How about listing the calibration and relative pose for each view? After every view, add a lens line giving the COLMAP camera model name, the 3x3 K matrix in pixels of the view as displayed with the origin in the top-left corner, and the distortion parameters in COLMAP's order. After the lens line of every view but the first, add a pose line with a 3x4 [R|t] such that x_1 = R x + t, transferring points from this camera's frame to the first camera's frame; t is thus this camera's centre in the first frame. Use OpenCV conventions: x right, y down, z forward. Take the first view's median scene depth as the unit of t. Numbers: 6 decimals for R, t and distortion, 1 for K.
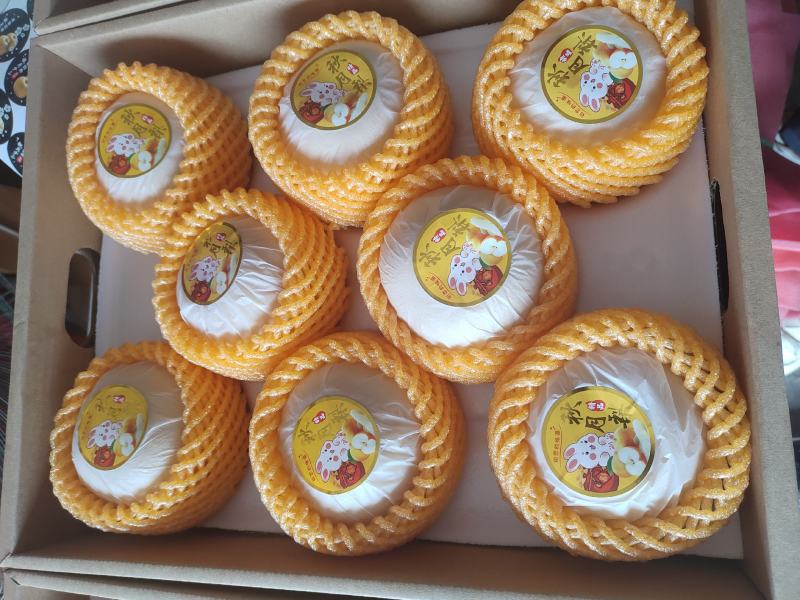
lens RADIAL K [[567.9, 0, 401.3], [0, 567.9, 304.3], [0, 0, 1]] dist [0.016858, -0.015920]
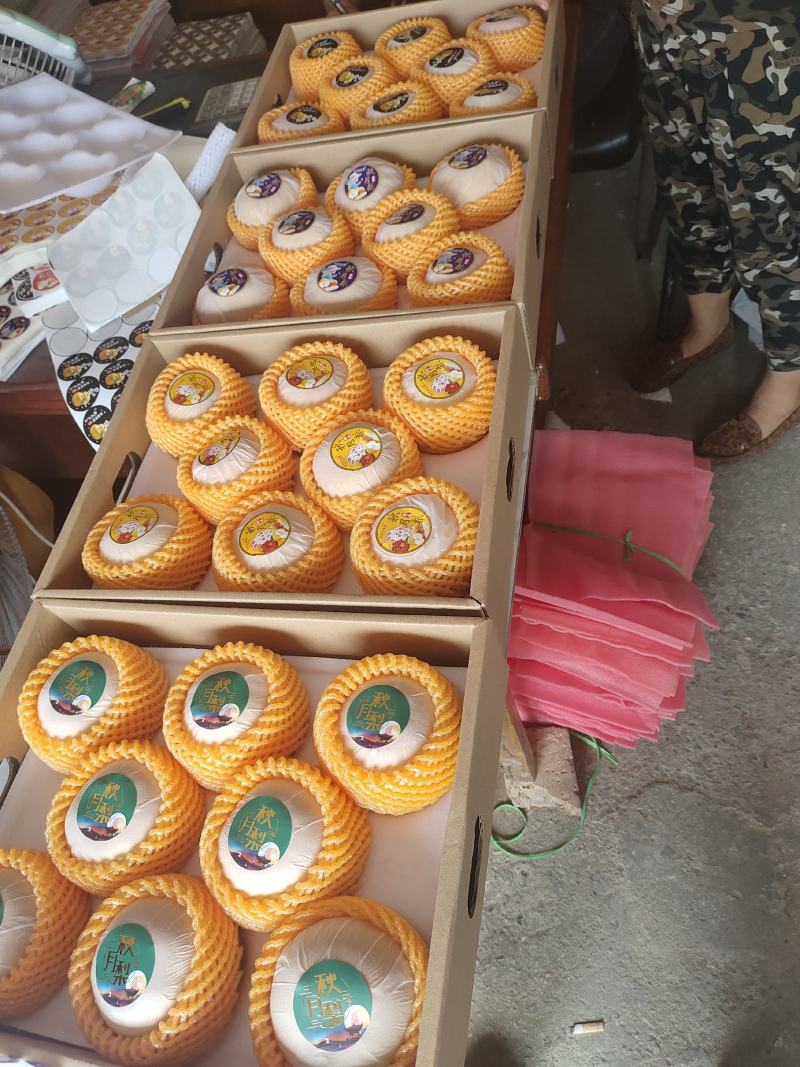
lens RADIAL K [[757.5, 0, 388.3], [0, 757.5, 530.3], [0, 0, 1]] dist [0.016858, -0.015920]
pose [[0.984138, 0.166190, -0.062074, 0.384475], [-0.177081, 0.899127, -0.400265, 1.065616], [-0.010708, 0.404908, 0.914295, -1.089316]]
